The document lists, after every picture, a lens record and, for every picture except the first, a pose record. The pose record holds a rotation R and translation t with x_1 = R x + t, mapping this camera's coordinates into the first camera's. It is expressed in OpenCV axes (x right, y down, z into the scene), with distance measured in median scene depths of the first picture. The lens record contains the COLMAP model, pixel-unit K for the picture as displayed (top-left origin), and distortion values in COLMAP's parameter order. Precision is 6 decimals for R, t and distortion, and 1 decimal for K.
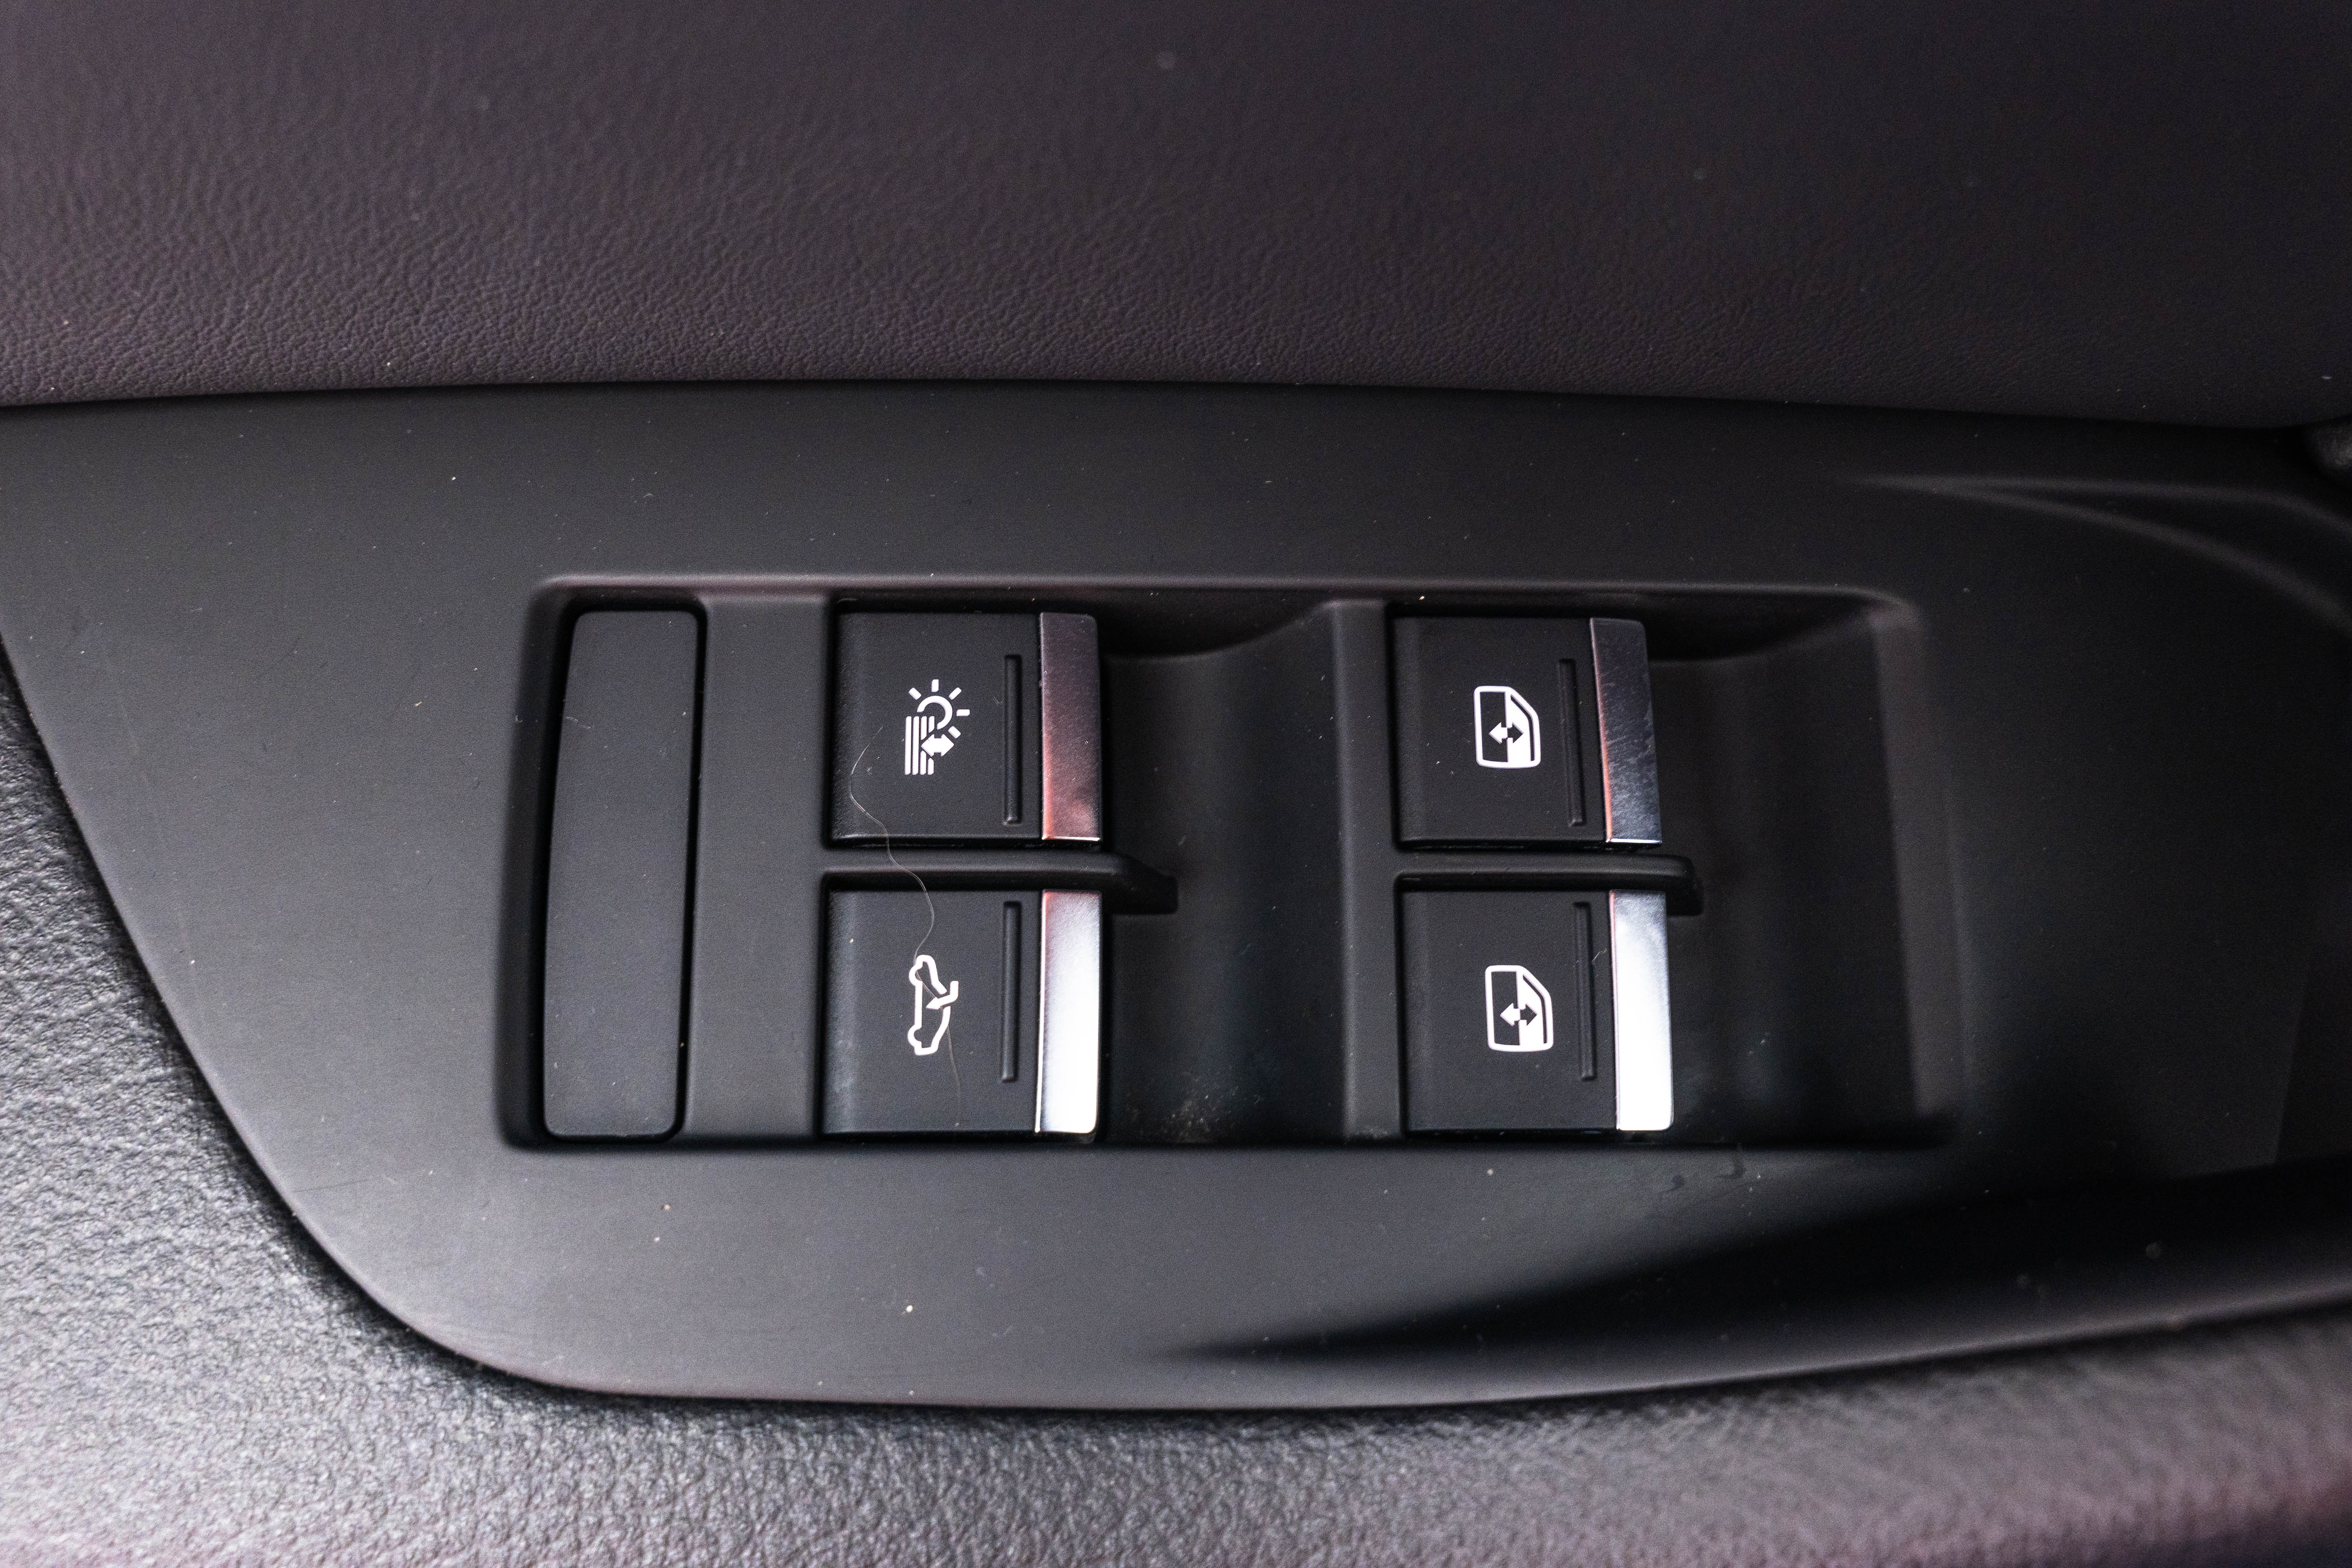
lens RADIAL K [[2294.8, 0, 1176.0], [0, 2294.8, 773.0], [0, 0, 1]] dist [-0.013003, 0.000000]
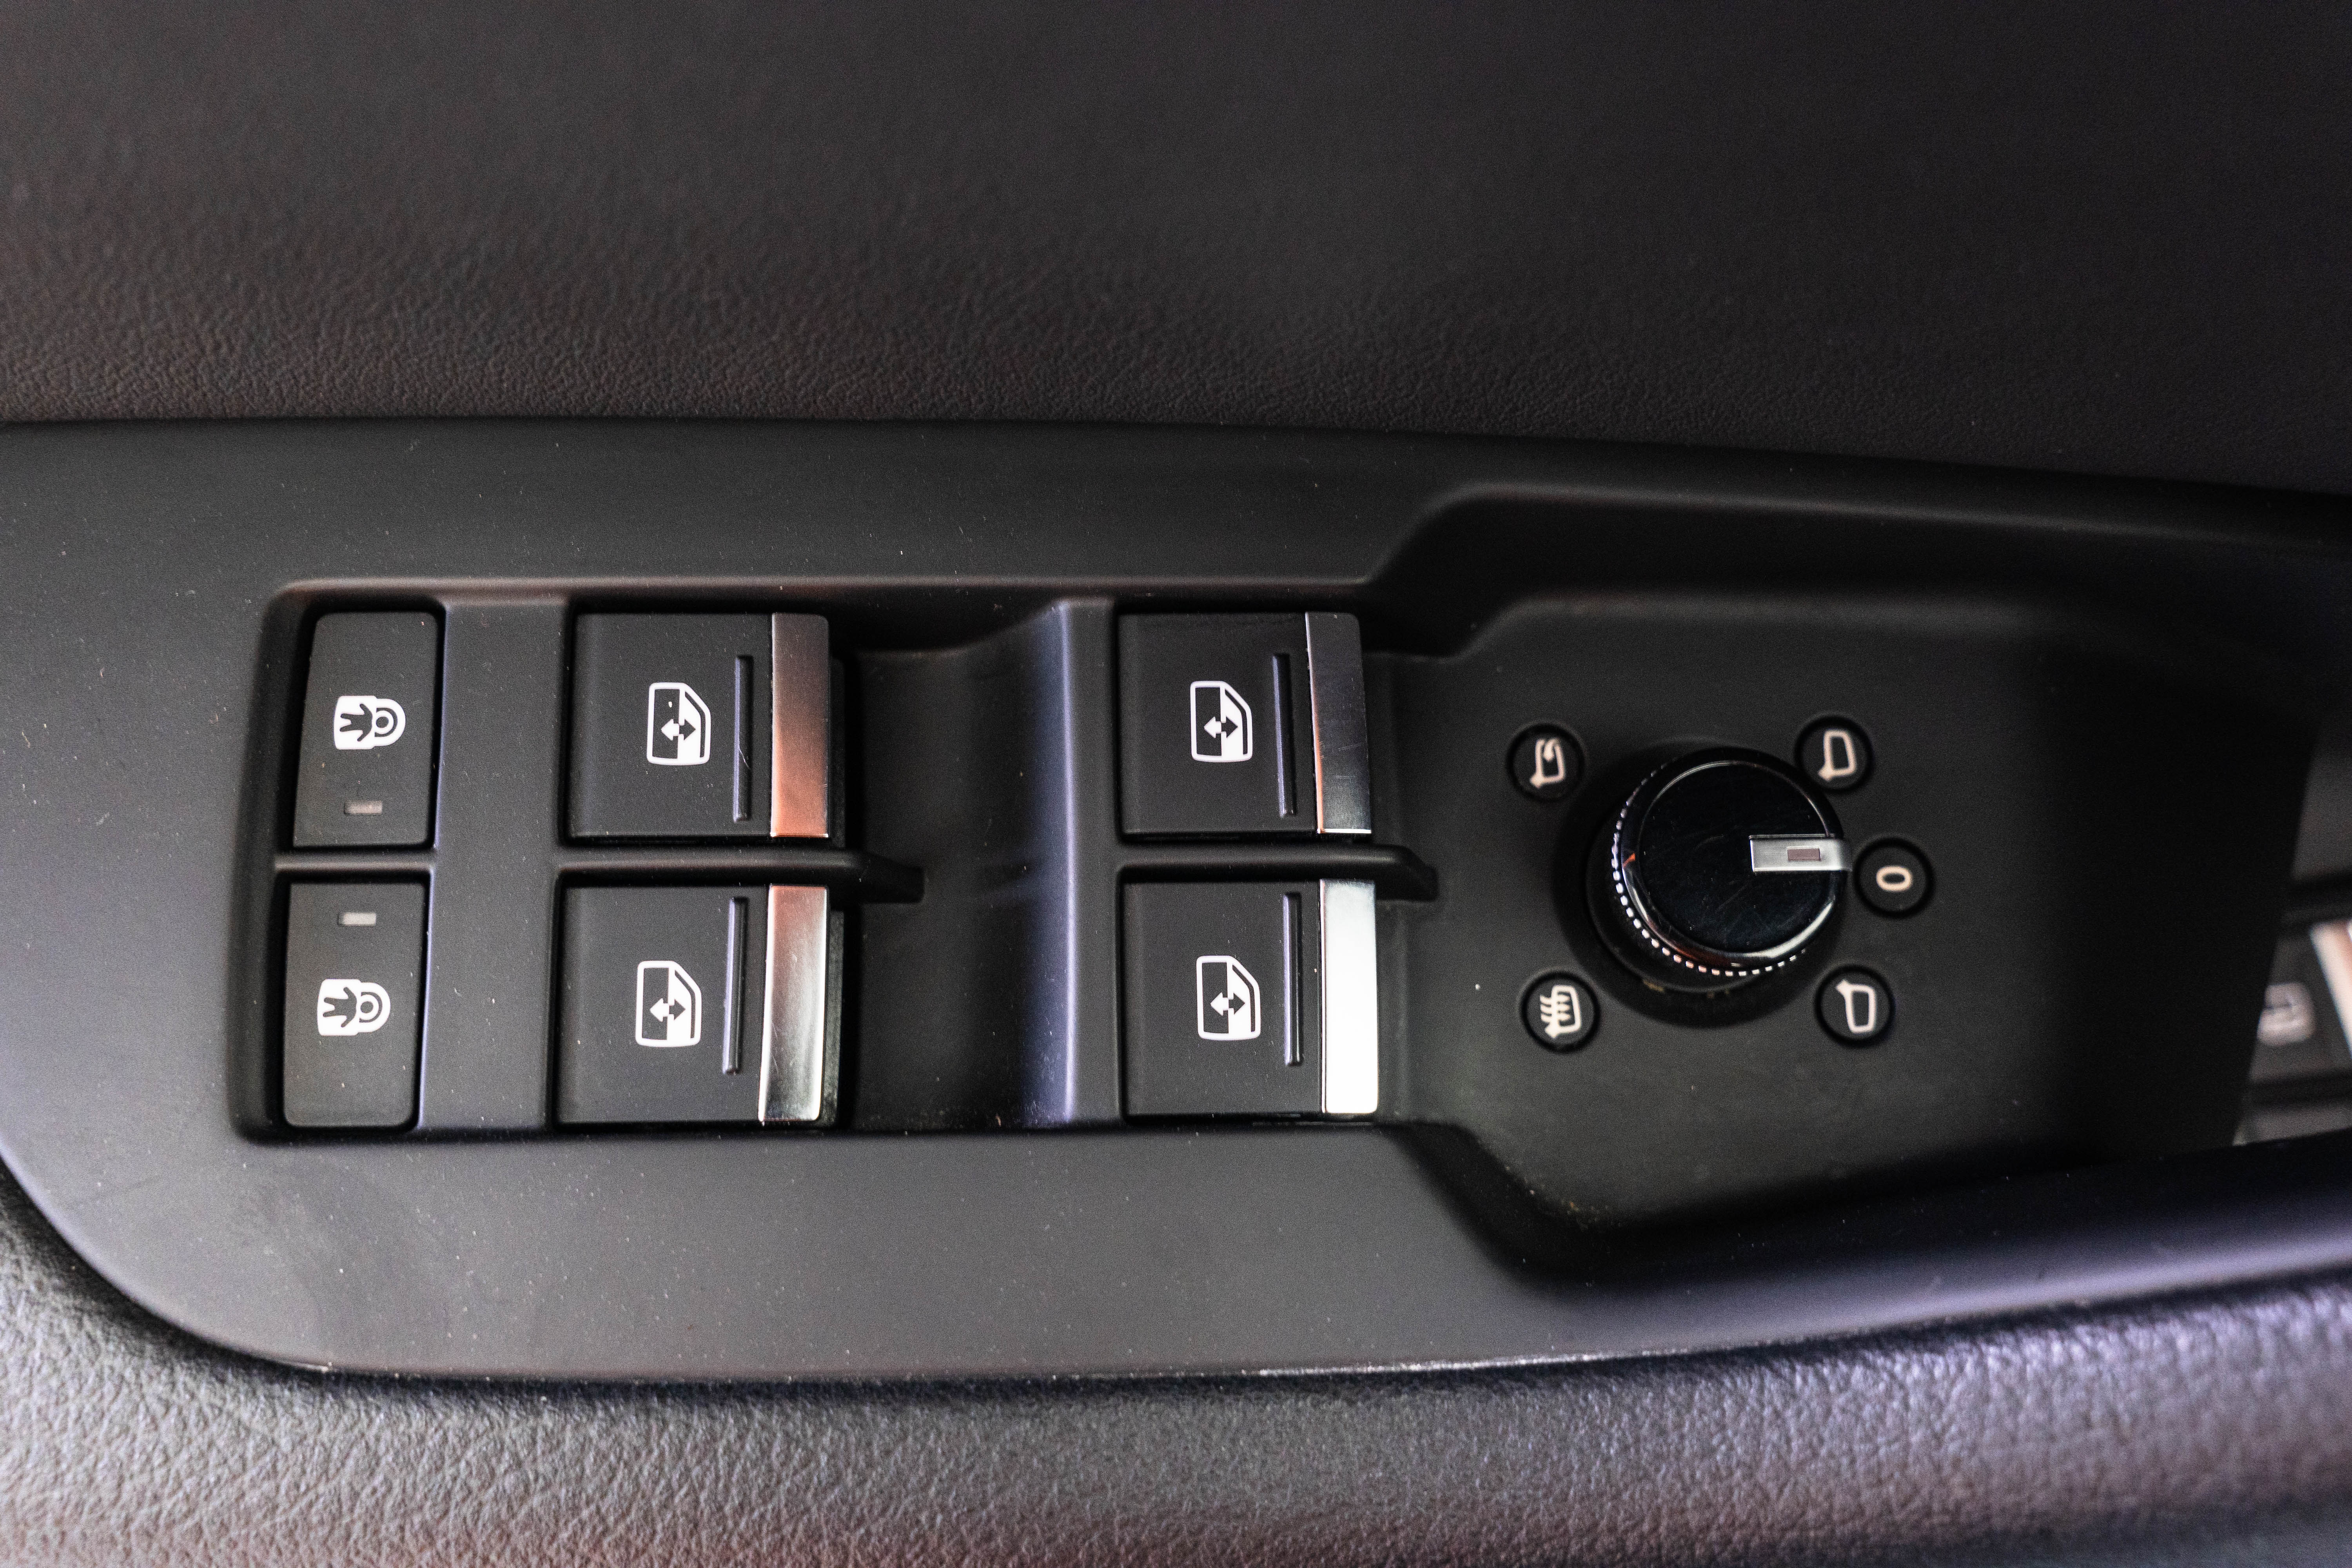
lens RADIAL K [[2234.6, 0, 1176.0], [0, 2234.6, 795.6], [0, 0, 1]] dist [-0.016746, 0.000000]
pose [[0.999954, -0.008372, 0.004638, 0.116964], [0.008313, 0.999885, 0.012674, 0.000304], [-0.004744, -0.012635, 0.999909, 0.007068]]
